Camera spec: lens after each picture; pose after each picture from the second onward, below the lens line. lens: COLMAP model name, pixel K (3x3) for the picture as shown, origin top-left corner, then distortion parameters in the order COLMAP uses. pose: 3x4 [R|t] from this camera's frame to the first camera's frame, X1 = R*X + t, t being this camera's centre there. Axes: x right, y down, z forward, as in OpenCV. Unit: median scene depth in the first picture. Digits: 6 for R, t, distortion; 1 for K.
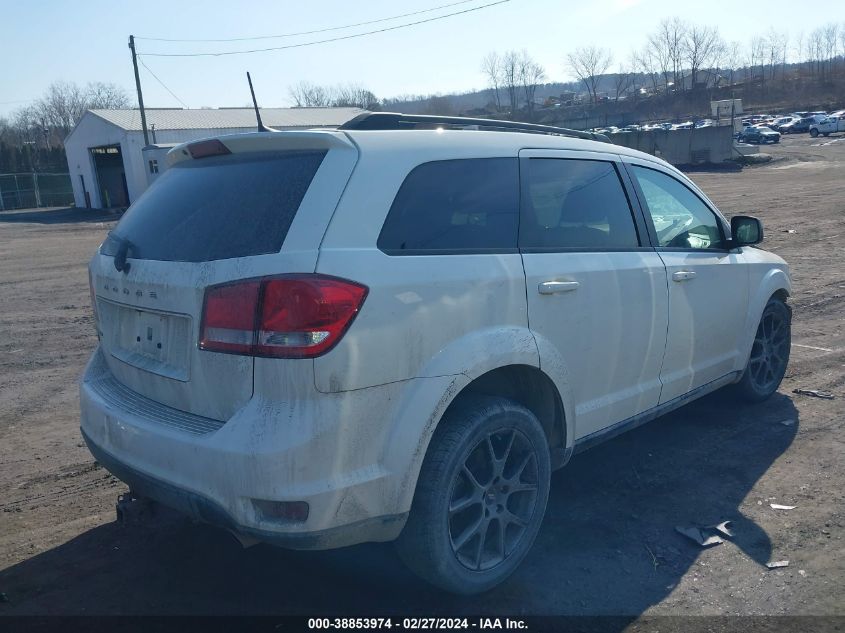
lens RADIAL K [[664.0, 0, 426.0], [0, 664.0, 311.2], [0, 0, 1]] dist [0.024810, -0.039738]
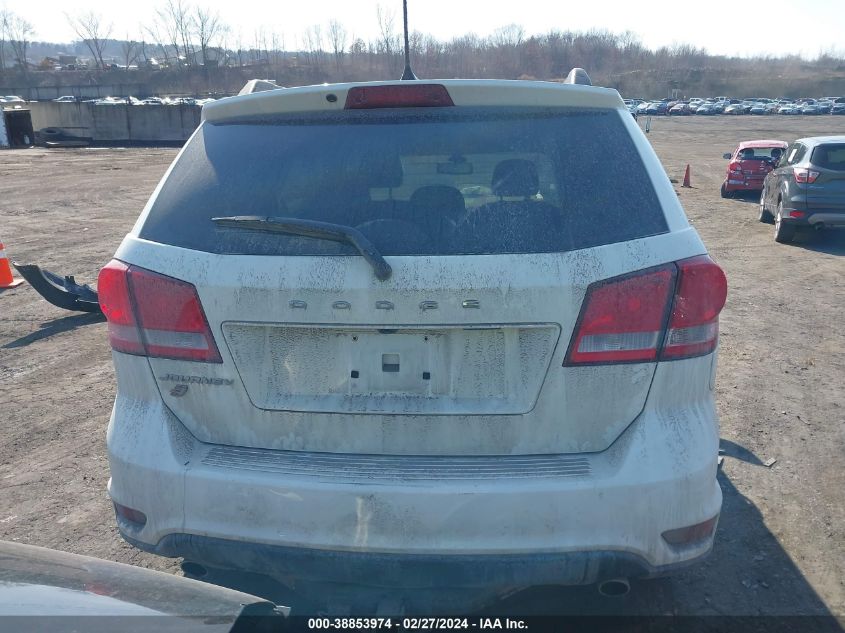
lens RADIAL K [[664.0, 0, 424.4], [0, 664.0, 315.1], [0, 0, 1]] dist [0.024810, -0.039738]
pose [[0.783672, -0.122065, 0.609064, -0.841181], [0.097546, 0.992520, 0.073404, -0.066033], [-0.613468, 0.001887, 0.789717, 0.457004]]
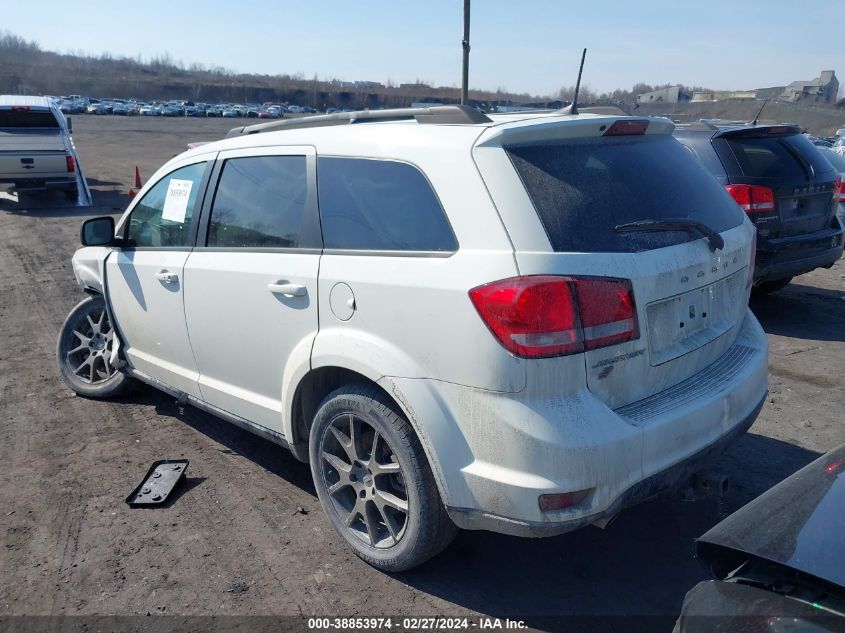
lens RADIAL K [[664.0, 0, 428.8], [0, 664.0, 321.6], [0, 0, 1]] dist [0.024810, -0.039738]
pose [[0.024404, -0.226558, 0.973692, -1.484931], [0.199802, 0.955436, 0.217302, -0.264612], [-0.979532, 0.189242, 0.068584, 1.392766]]
